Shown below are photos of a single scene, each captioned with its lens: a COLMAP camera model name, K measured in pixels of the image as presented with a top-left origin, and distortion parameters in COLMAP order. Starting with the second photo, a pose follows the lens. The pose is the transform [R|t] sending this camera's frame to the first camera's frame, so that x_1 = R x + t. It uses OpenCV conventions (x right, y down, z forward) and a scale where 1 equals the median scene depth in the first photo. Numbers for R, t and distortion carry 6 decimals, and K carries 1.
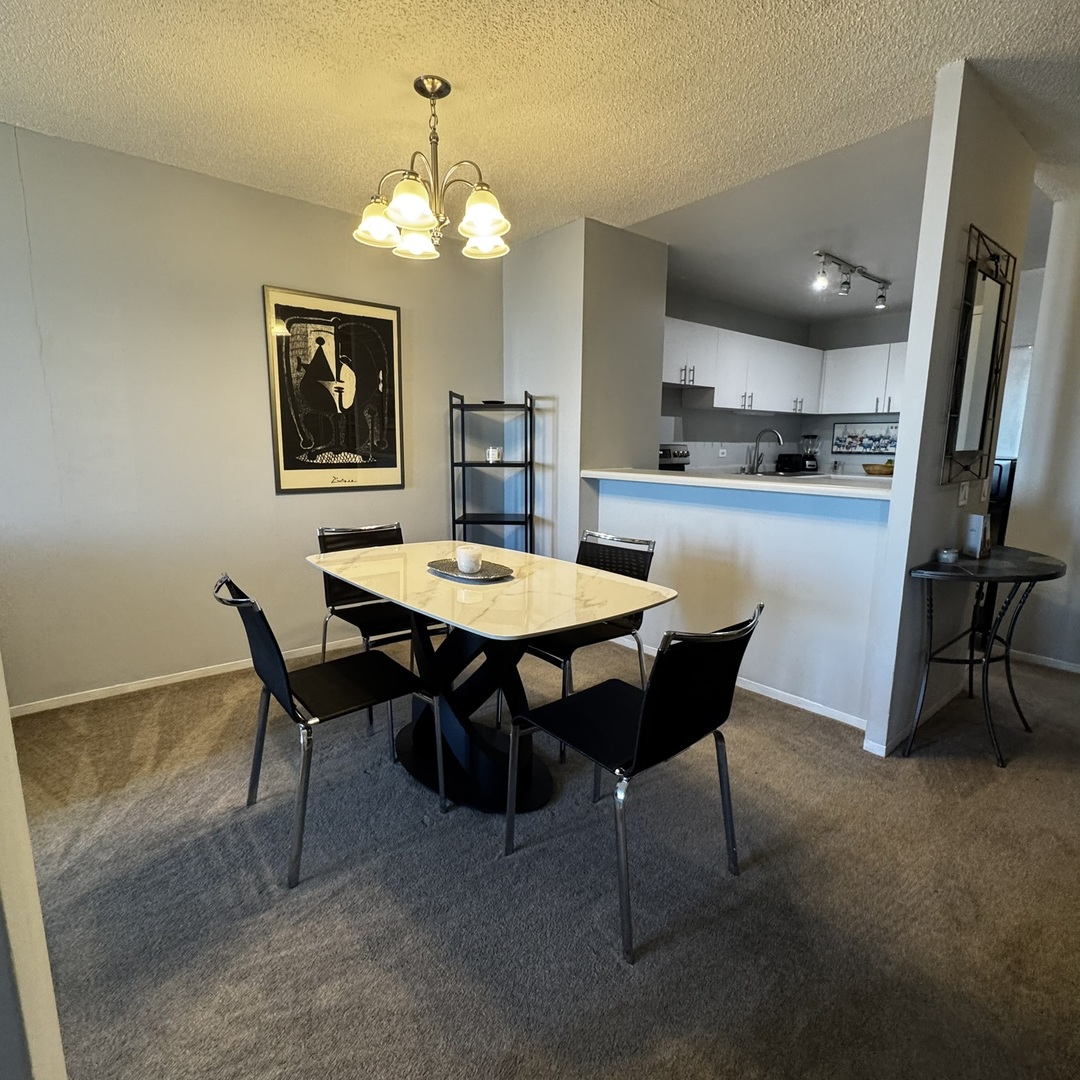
lens RADIAL K [[589.8, 0, 542.1], [0, 589.8, 541.4], [0, 0, 1]] dist [-0.000921, -0.002710]
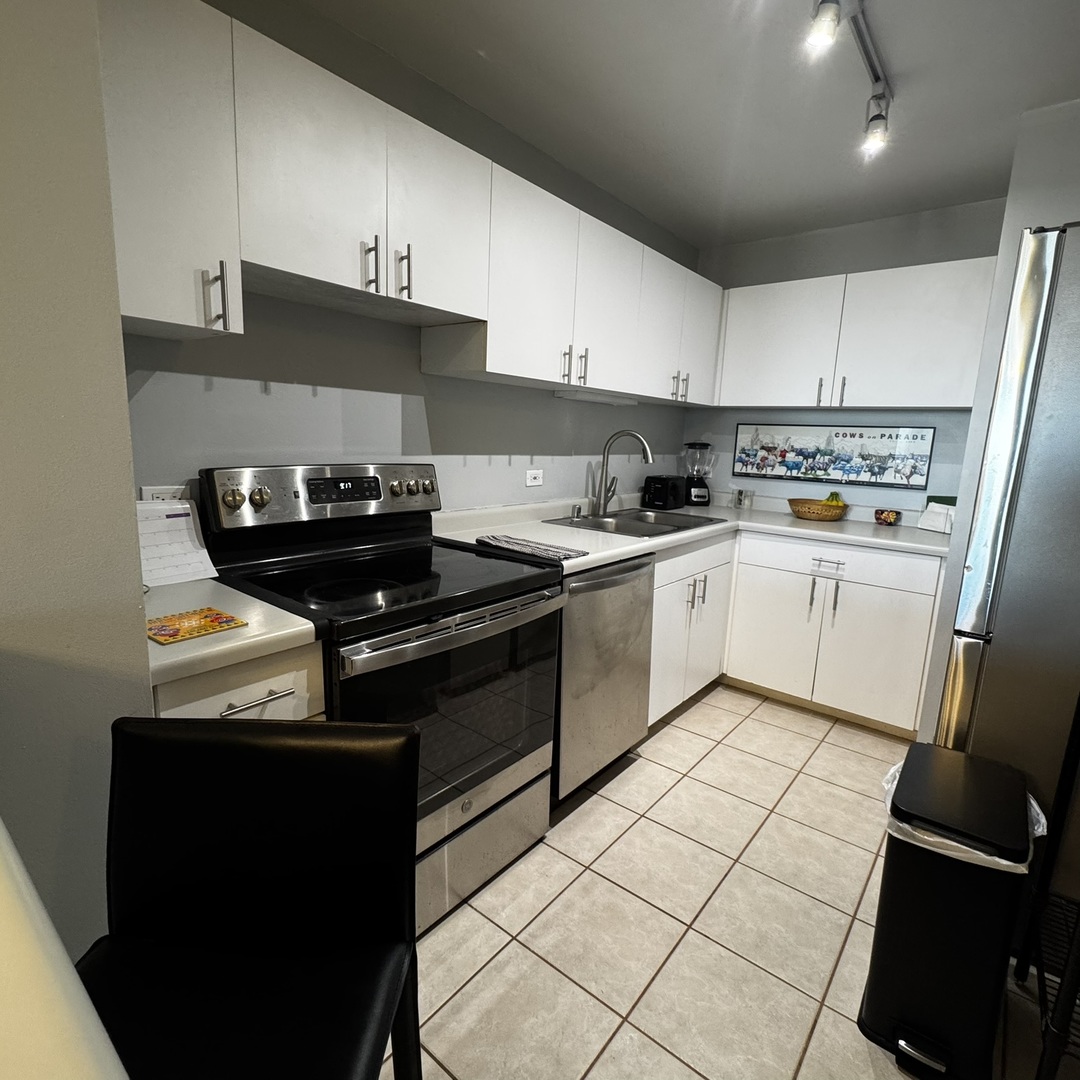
lens RADIAL K [[589.8, 0, 545.3], [0, 589.8, 540.6], [0, 0, 1]] dist [-0.000921, -0.002710]
pose [[0.978895, -0.006094, 0.204271, 0.213670], [0.003413, 0.999903, 0.013475, -0.103698], [-0.204334, -0.012494, 0.978822, 0.520403]]
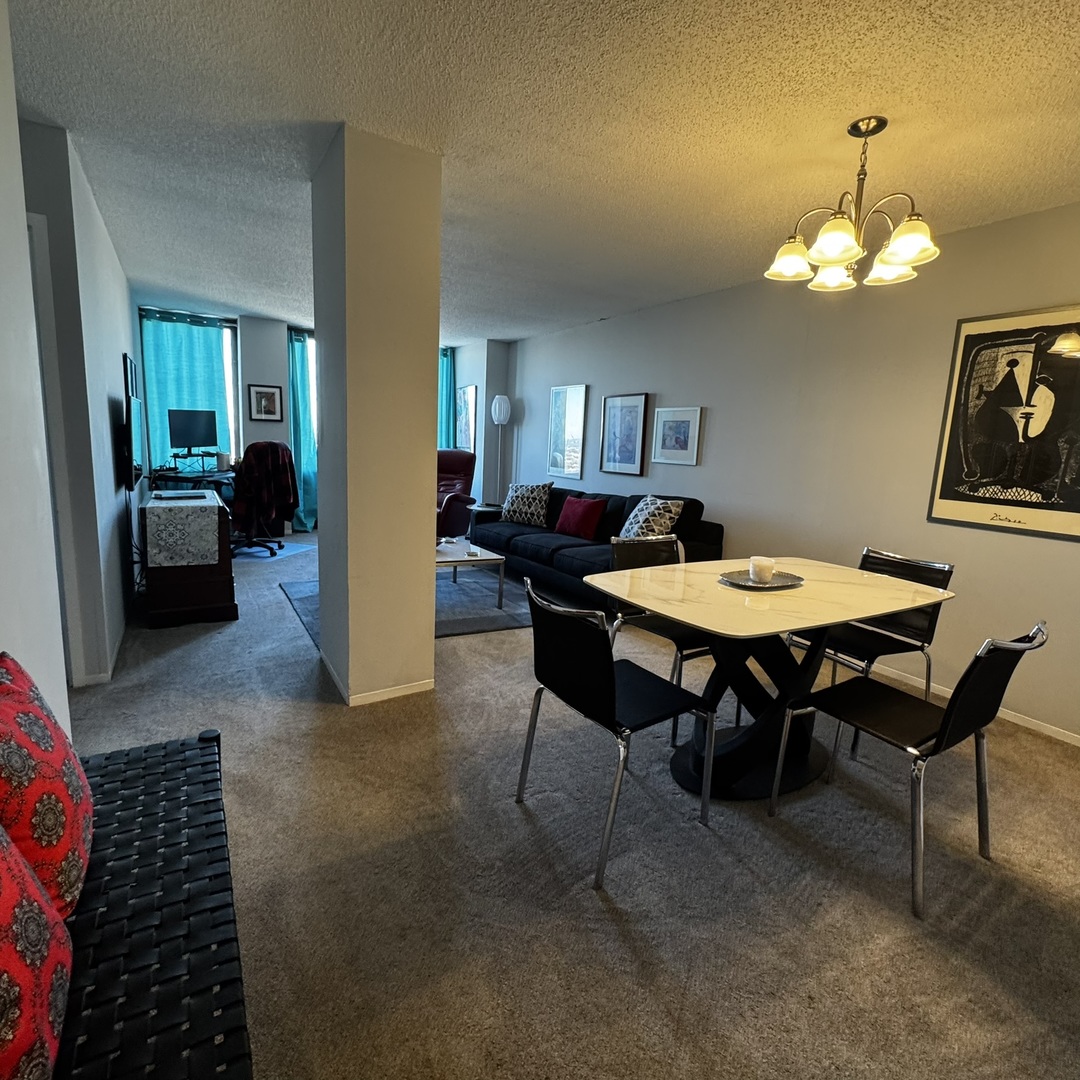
lens RADIAL K [[589.8, 0, 542.2], [0, 589.8, 543.1], [0, 0, 1]] dist [-0.000921, -0.002710]
pose [[-0.160711, 0.151376, -0.975324, 0.375787], [-0.219630, 0.957908, 0.184863, -0.048317], [0.962255, 0.243921, -0.120700, 0.275139]]
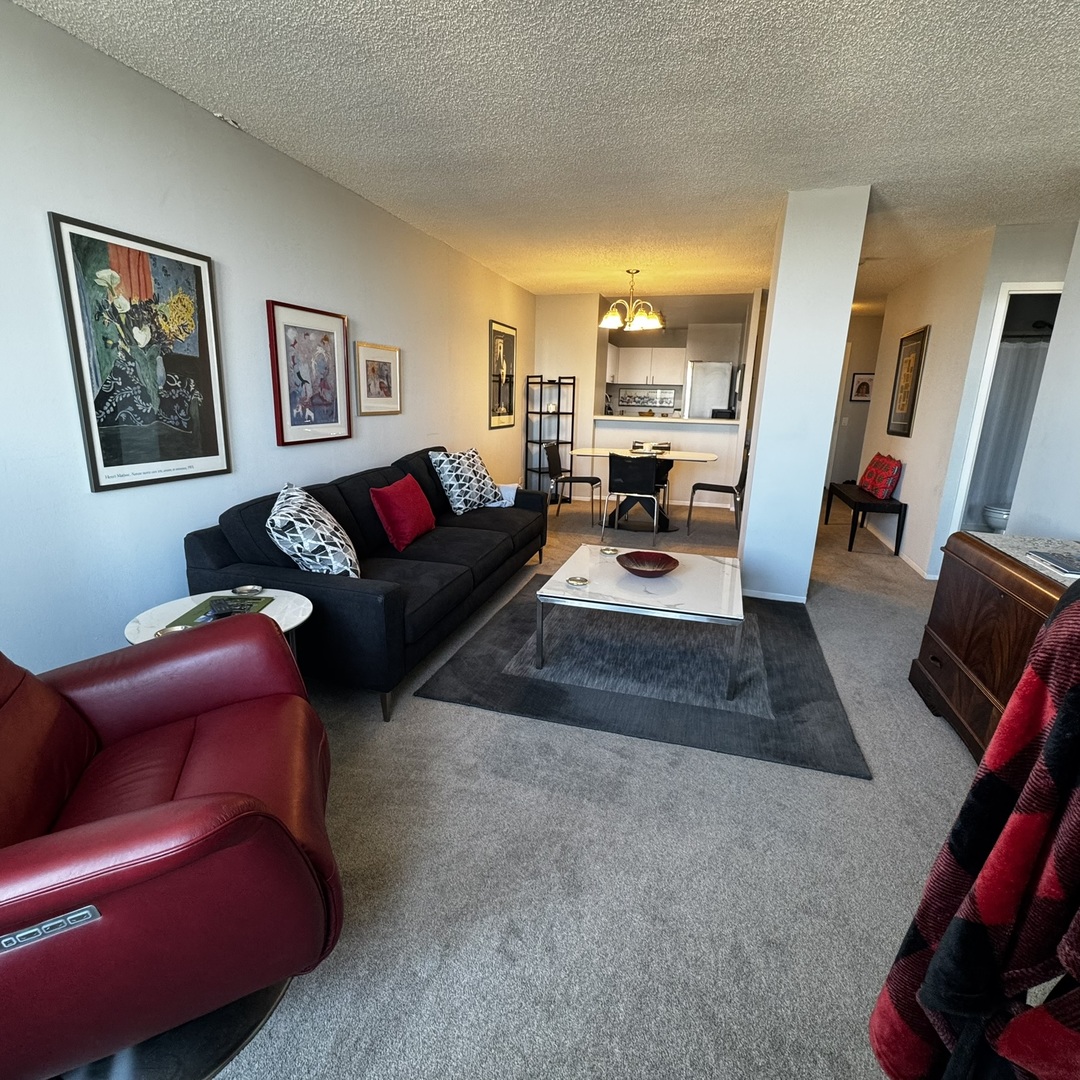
lens RADIAL K [[589.8, 0, 538.5], [0, 589.8, 541.8], [0, 0, 1]] dist [-0.000921, -0.002710]
pose [[0.829961, -0.123643, 0.543947, -0.794498], [0.077052, 0.991189, 0.107737, 0.050428], [-0.552475, -0.047505, 0.832175, -0.394957]]
